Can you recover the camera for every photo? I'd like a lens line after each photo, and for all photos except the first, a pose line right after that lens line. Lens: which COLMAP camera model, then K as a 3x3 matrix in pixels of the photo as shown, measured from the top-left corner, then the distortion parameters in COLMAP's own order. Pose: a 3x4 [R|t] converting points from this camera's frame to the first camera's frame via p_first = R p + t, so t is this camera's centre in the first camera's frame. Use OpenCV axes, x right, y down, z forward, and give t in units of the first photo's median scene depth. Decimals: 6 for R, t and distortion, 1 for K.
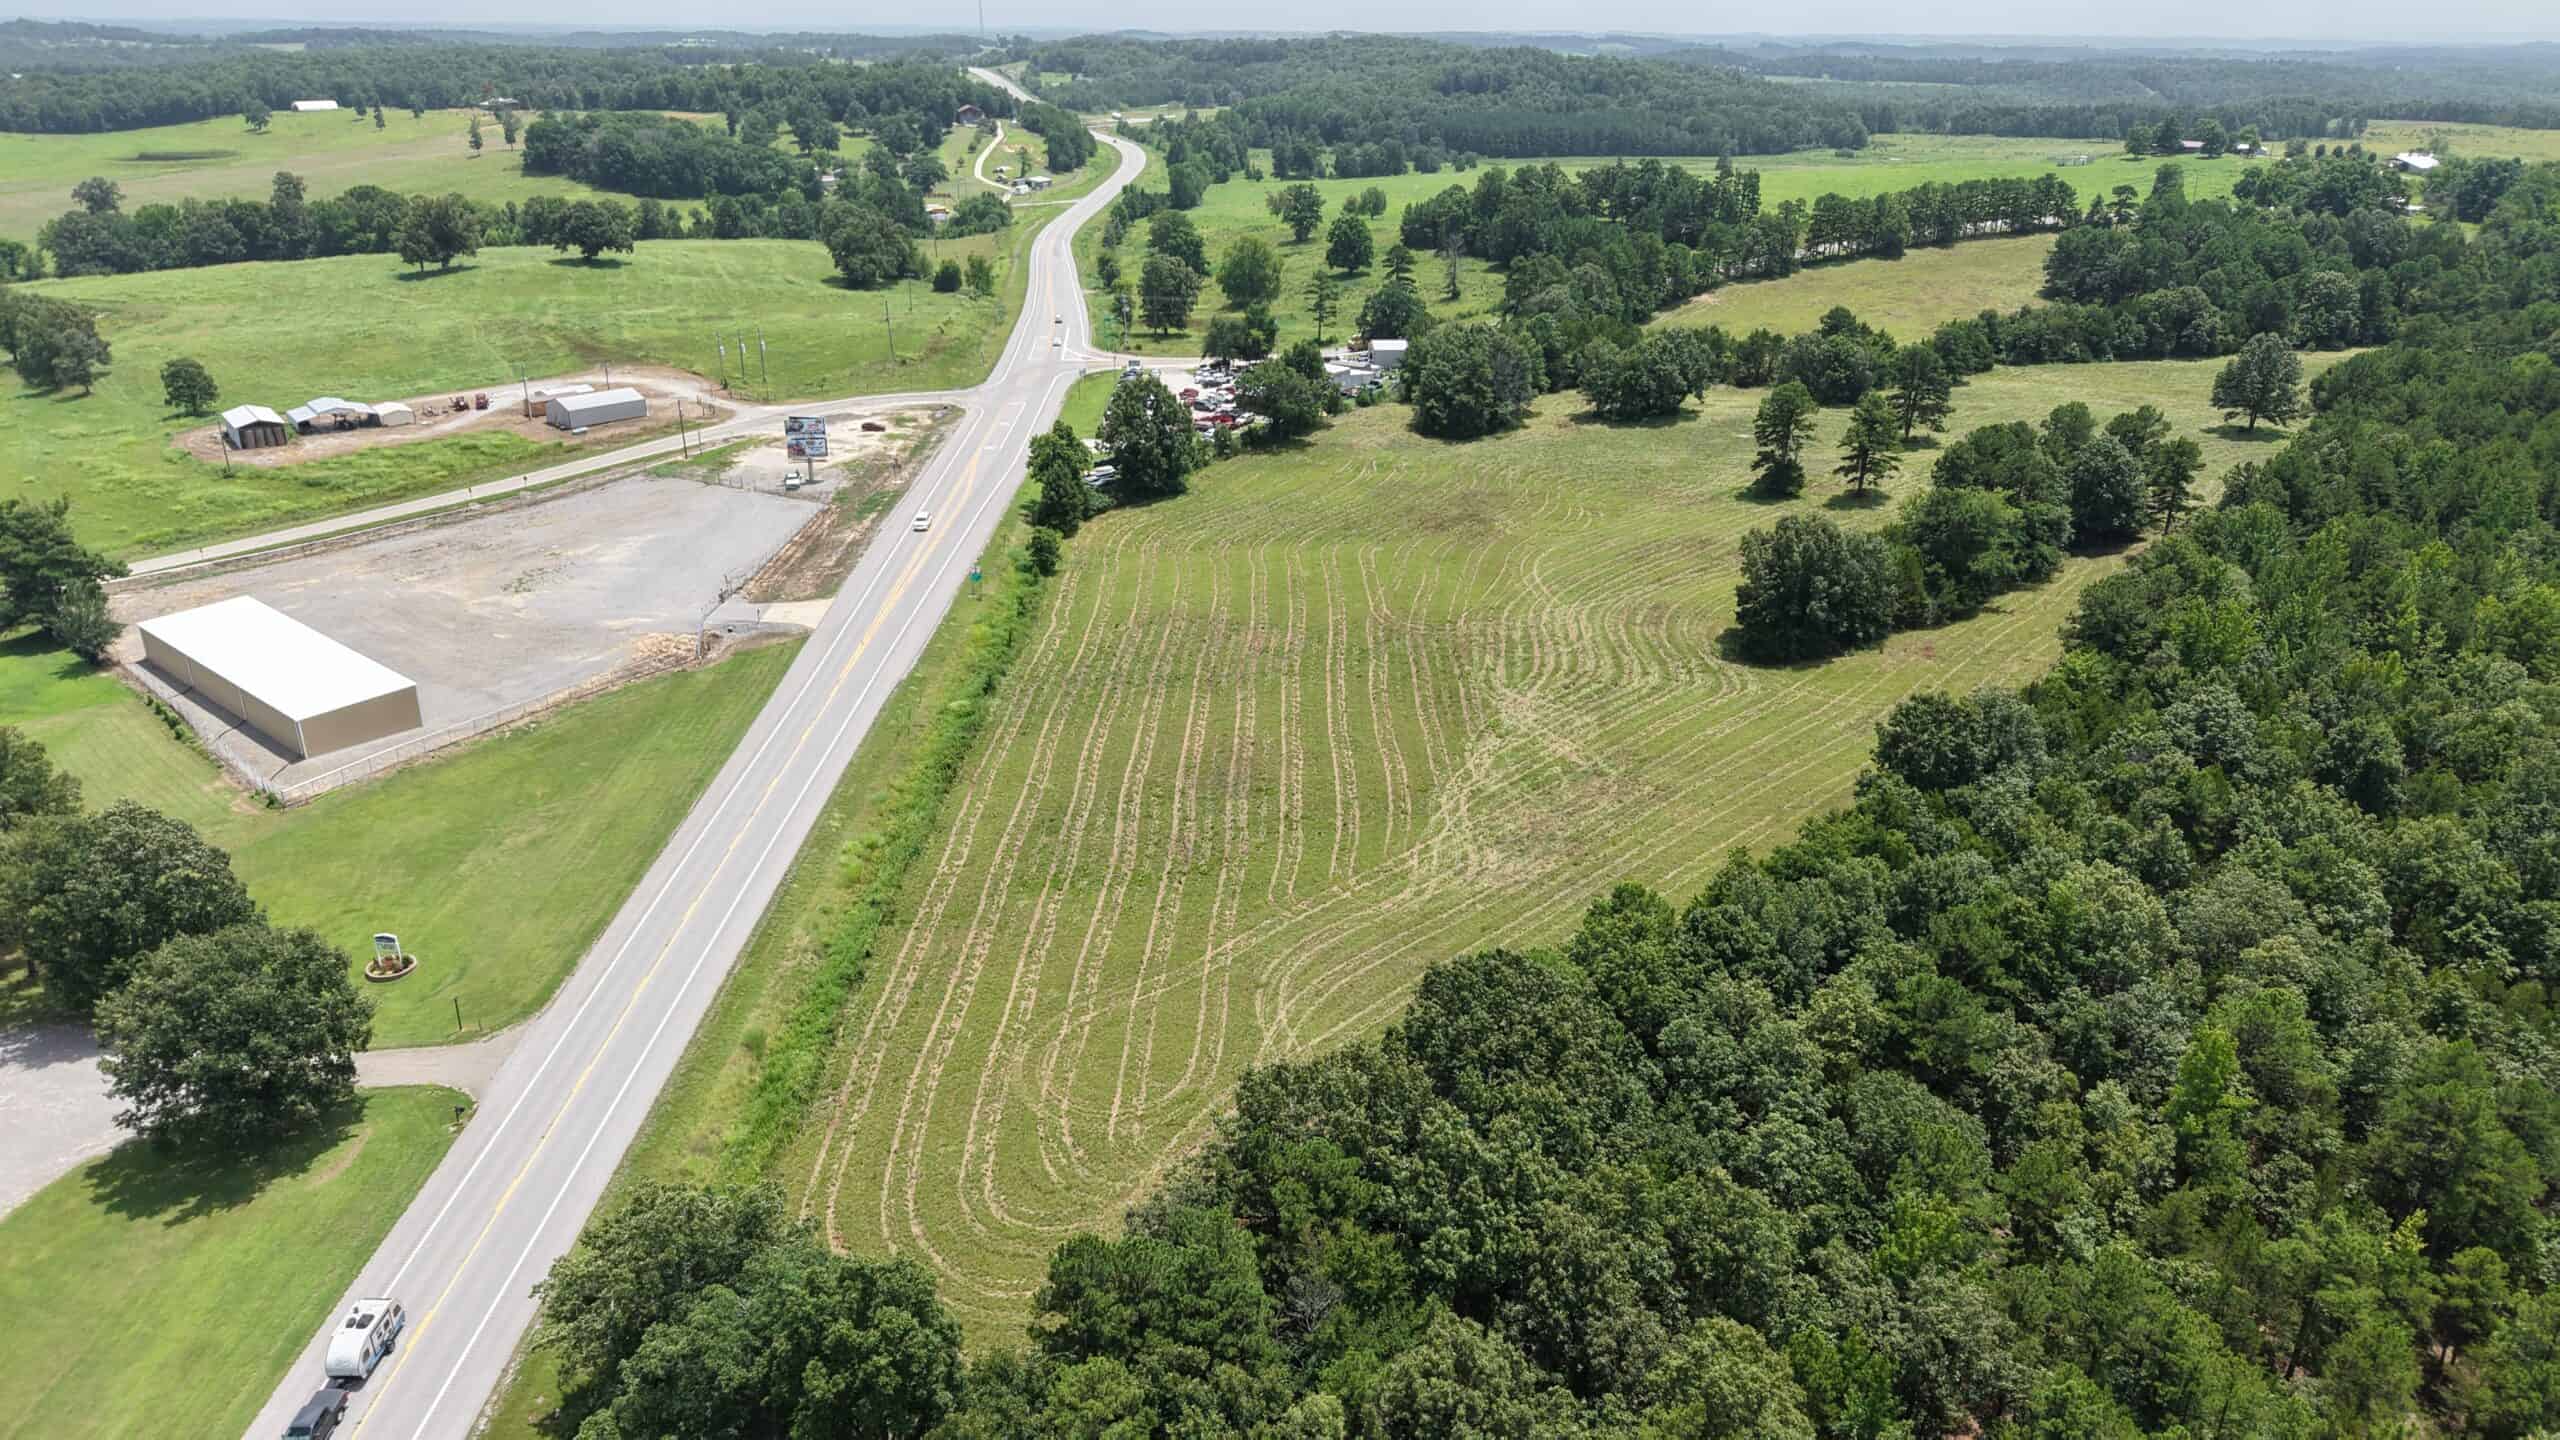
lens RADIAL K [[1699.1, 0, 1275.6], [0, 1699.1, 758.5], [0, 0, 1]] dist [0.009023, -0.003691]
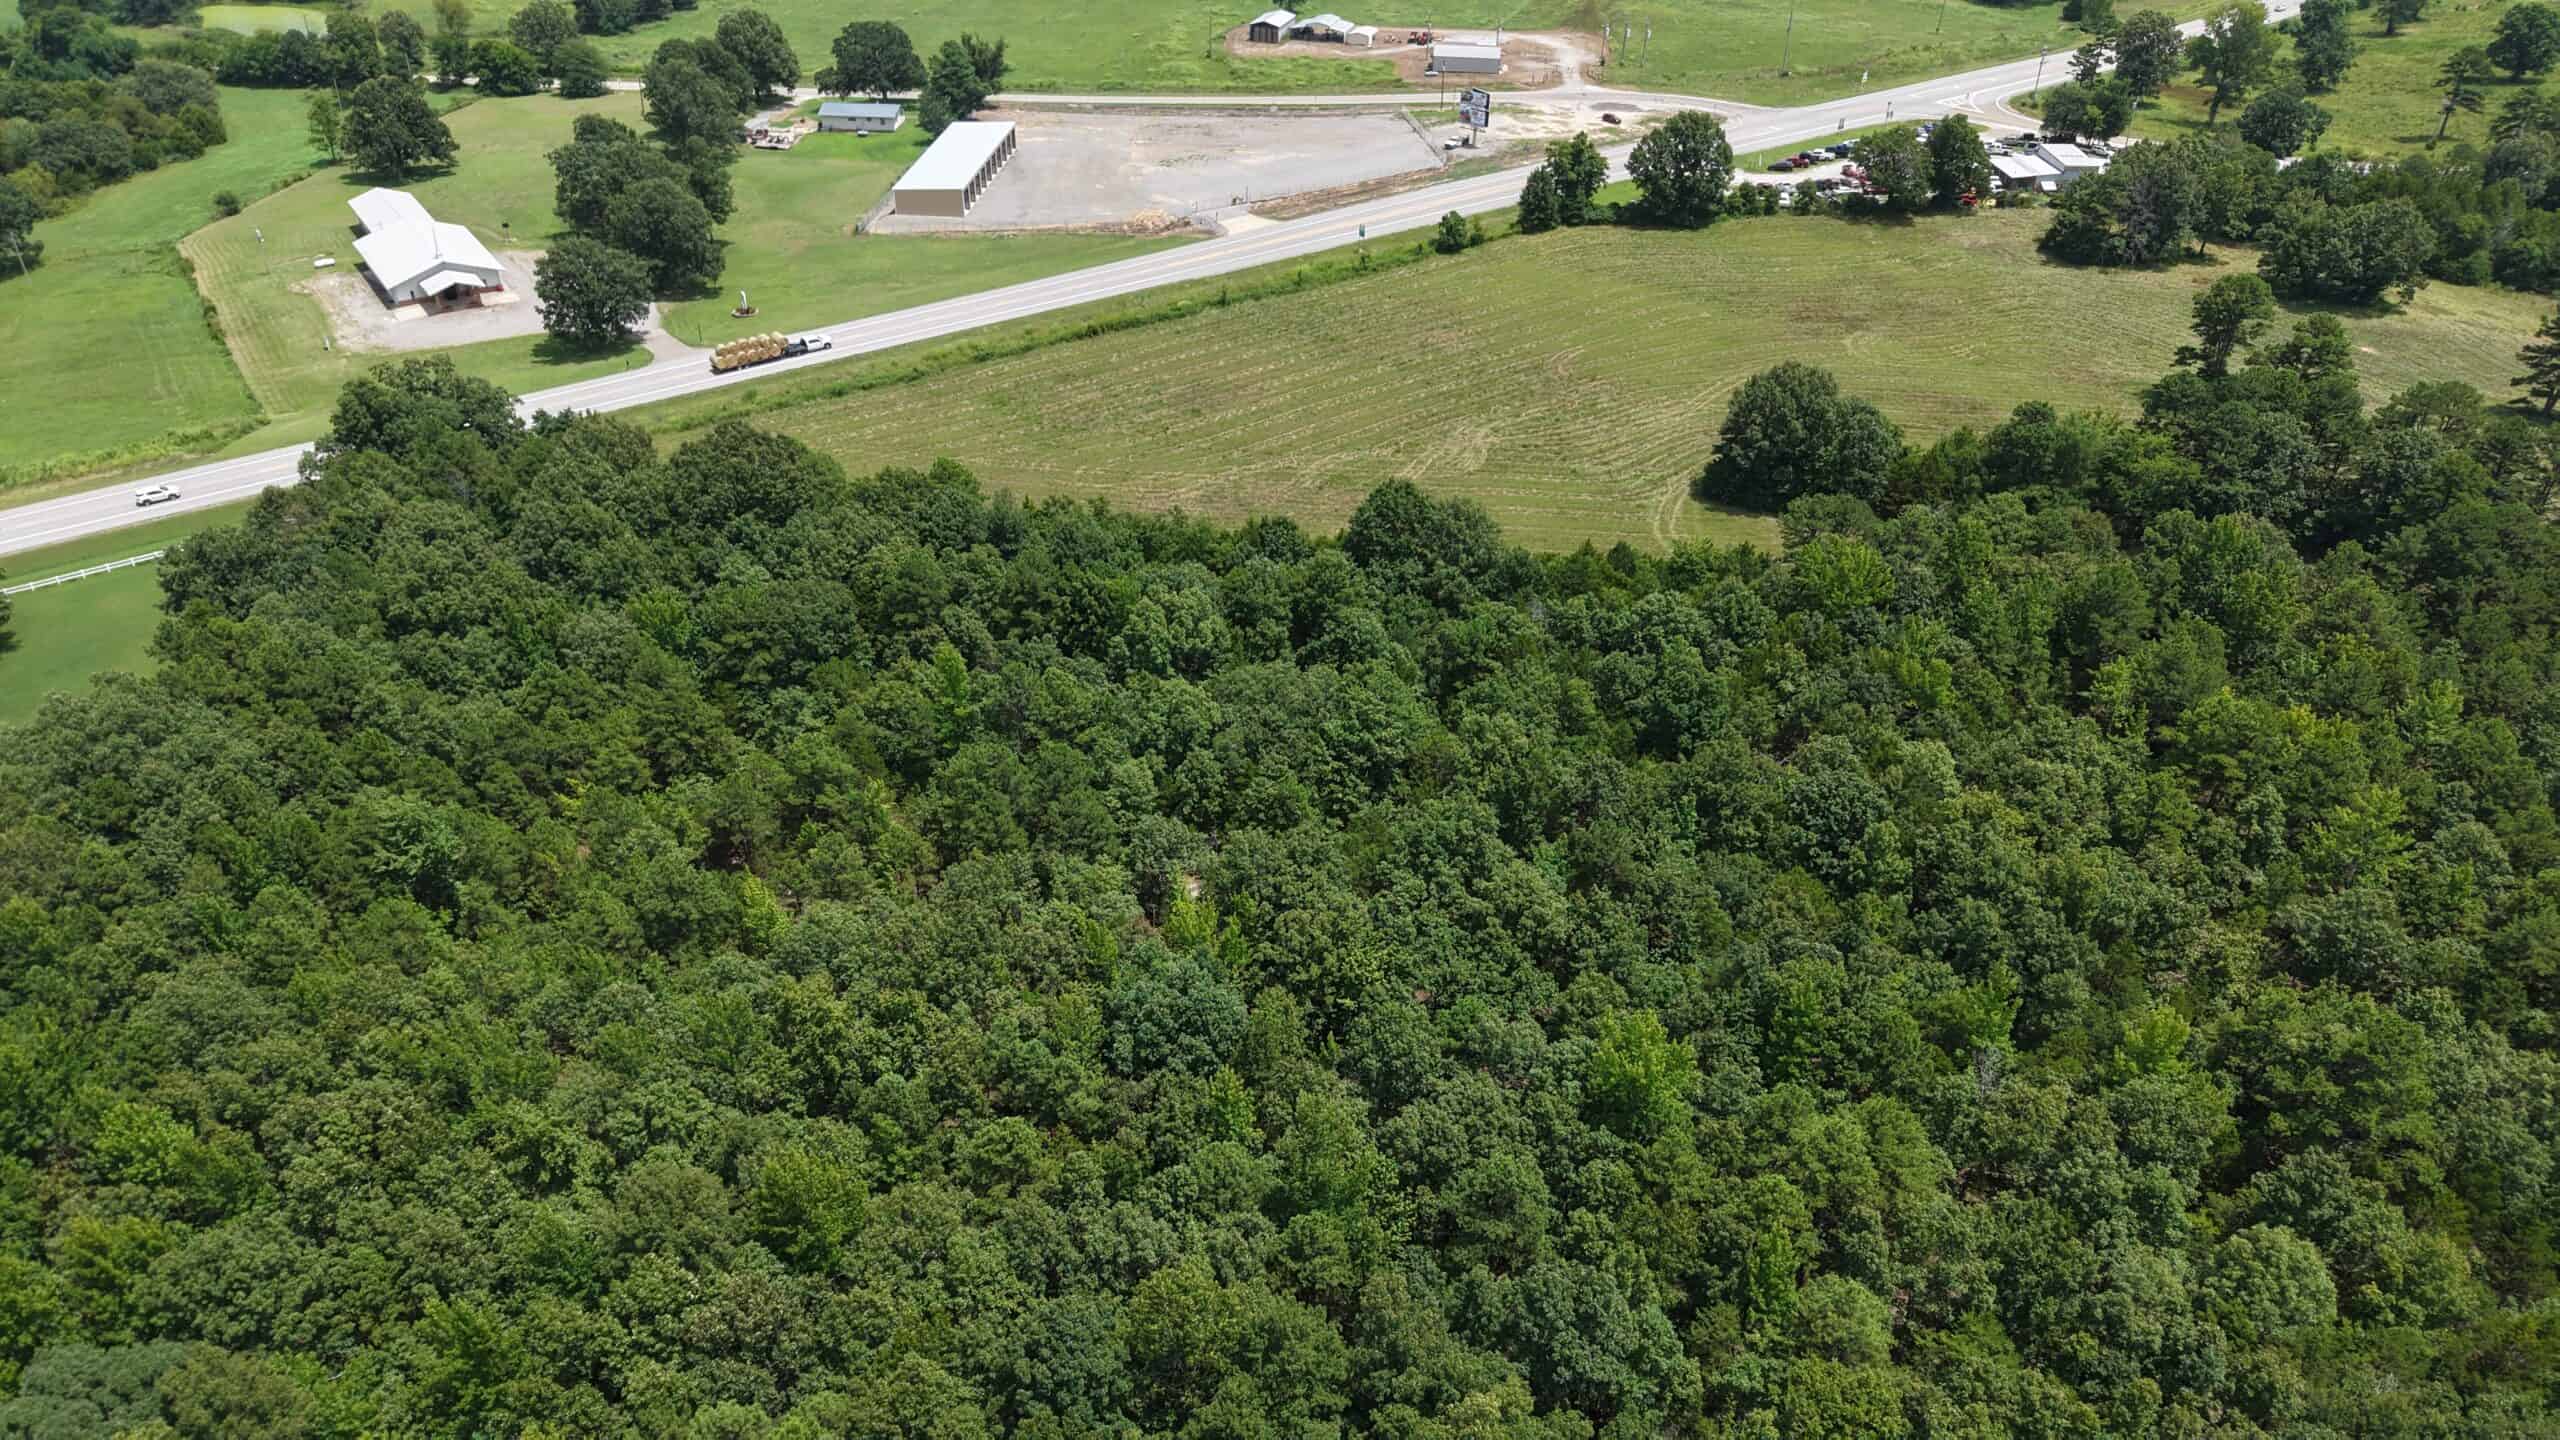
lens RADIAL K [[1699.1, 0, 1275.6], [0, 1699.1, 758.5], [0, 0, 1]] dist [0.009023, -0.003691]
pose [[0.602159, 0.451348, -0.658551, 0.825647], [-0.330467, 0.891790, 0.309033, -0.136353], [0.726771, 0.031542, 0.686156, 0.121972]]
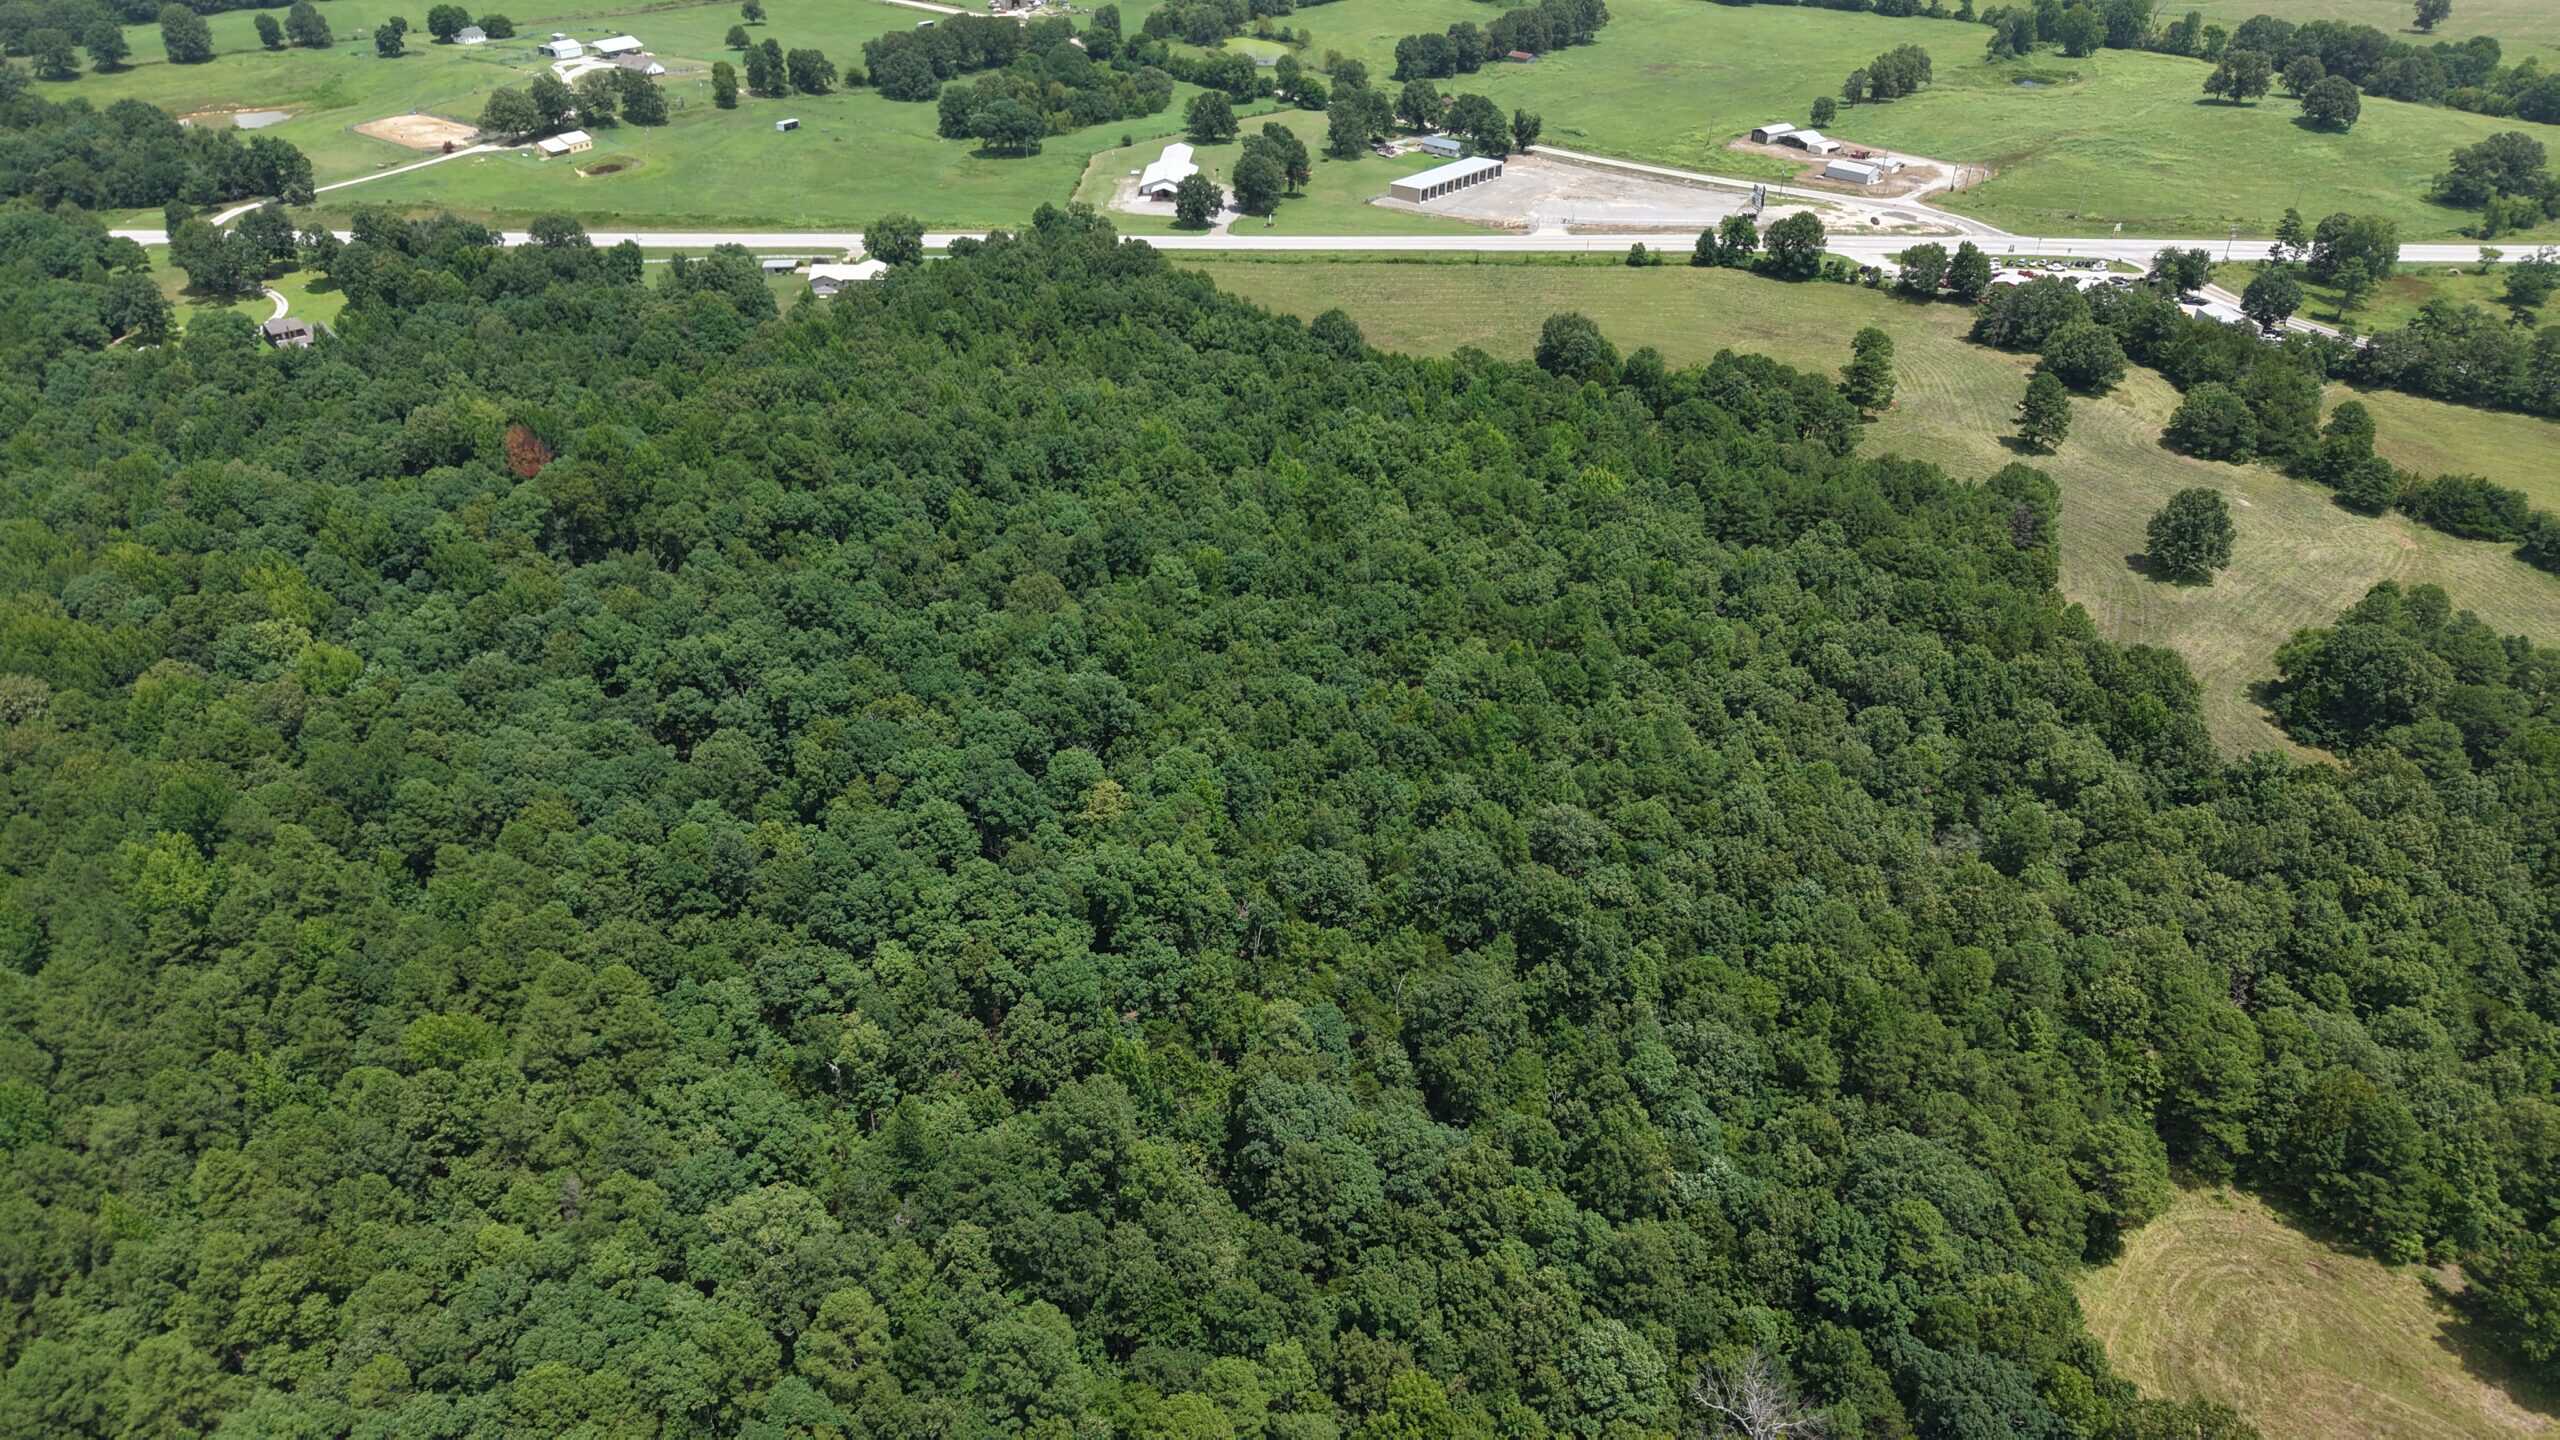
lens RADIAL K [[1699.1, 0, 1275.6], [0, 1699.1, 758.5], [0, 0, 1]] dist [0.009023, -0.003691]
pose [[-0.000590, 0.544896, -0.838503, 2.159819], [-0.411919, 0.763929, 0.496724, -0.561318], [0.911220, 0.345689, 0.224002, 0.393099]]
